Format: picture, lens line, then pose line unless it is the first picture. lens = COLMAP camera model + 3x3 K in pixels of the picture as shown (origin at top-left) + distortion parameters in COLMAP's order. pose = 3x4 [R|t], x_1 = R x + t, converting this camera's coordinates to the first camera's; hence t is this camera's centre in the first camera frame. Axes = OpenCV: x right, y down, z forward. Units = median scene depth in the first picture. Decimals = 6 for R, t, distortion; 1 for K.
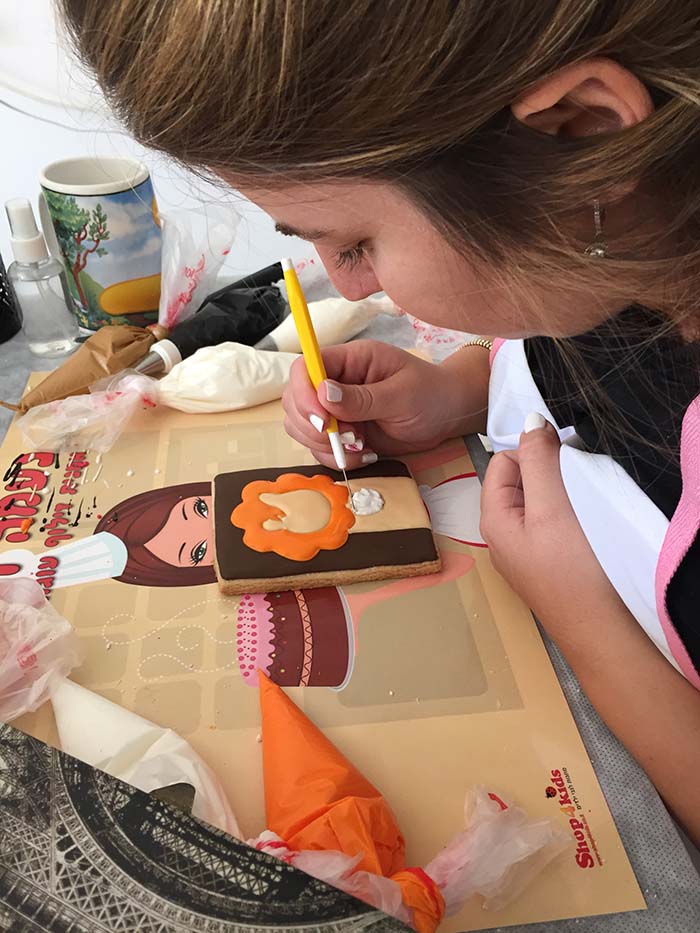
lens RADIAL K [[806.0, 0, 350.0], [0, 806.0, 466.5], [0, 0, 1]] dist [0.074386, -0.117606]
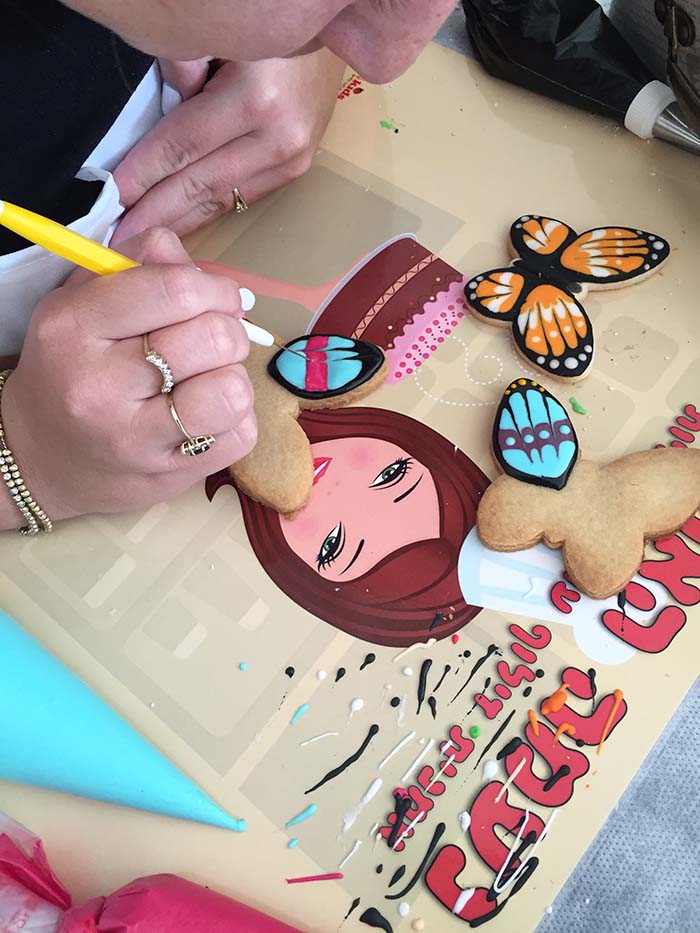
lens RADIAL K [[806.0, 0, 350.0], [0, 806.0, 466.5], [0, 0, 1]] dist [0.074386, -0.117606]
pose [[-0.692999, -0.612823, 0.379738, -0.417301], [0.518693, -0.057995, 0.852991, -0.513502], [-0.500710, 0.788089, 0.358057, 0.729808]]
